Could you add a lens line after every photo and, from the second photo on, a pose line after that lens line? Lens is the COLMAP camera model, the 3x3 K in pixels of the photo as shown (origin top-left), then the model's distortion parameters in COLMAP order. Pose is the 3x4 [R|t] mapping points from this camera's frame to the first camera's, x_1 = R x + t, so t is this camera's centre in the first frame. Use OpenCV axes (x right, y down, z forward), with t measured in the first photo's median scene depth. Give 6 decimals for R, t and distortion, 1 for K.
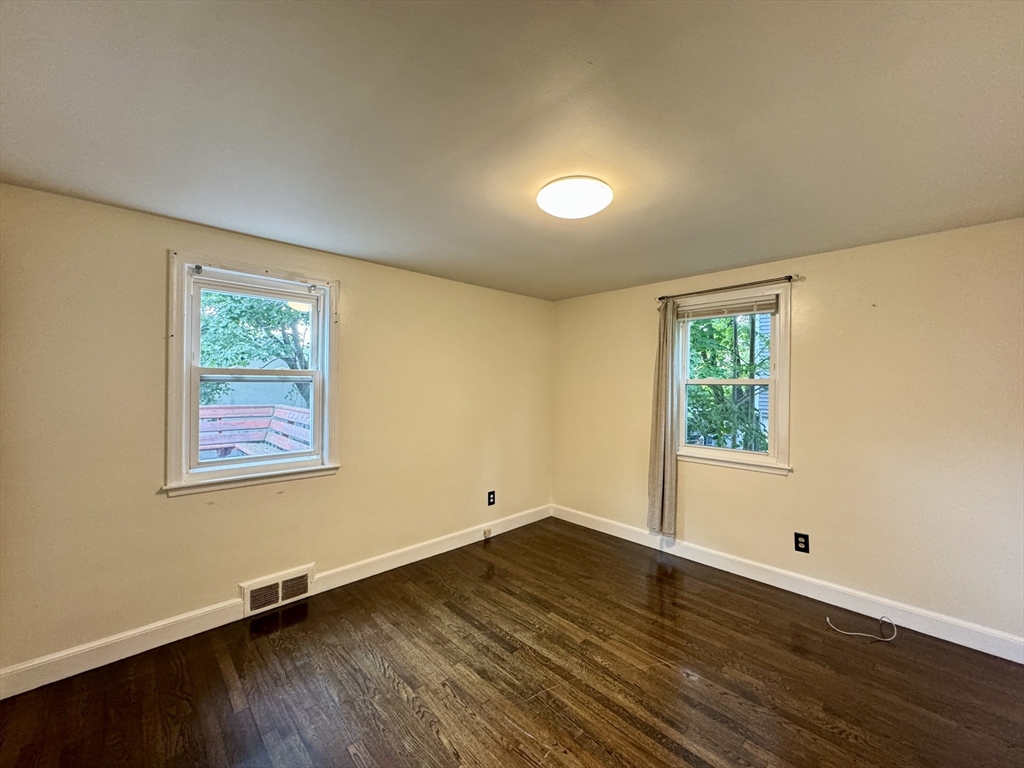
lens RADIAL K [[409.0, 0, 512.2], [0, 409.0, 380.9], [0, 0, 1]] dist [-0.004442, -0.000445]
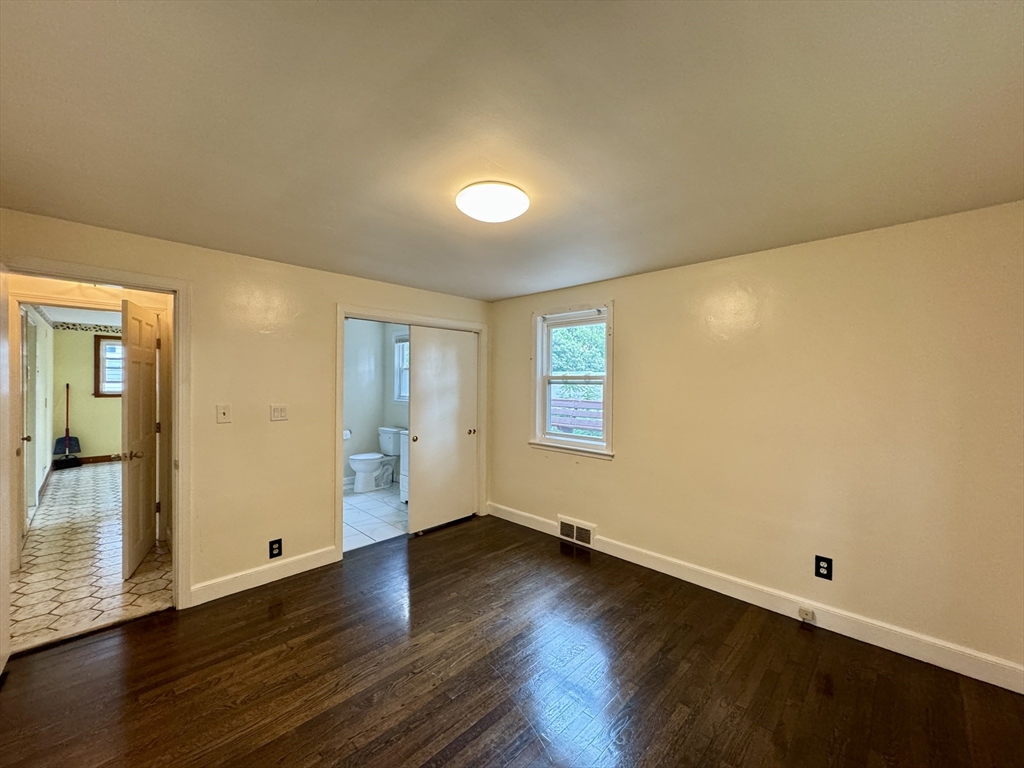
lens RADIAL K [[409.0, 0, 512.8], [0, 409.0, 381.0], [0, 0, 1]] dist [-0.004442, -0.000445]
pose [[0.034157, -0.015306, -0.999299, 0.827909], [-0.005832, 0.999863, -0.015514, 0.015735], [0.999399, 0.006358, 0.034063, 0.720448]]
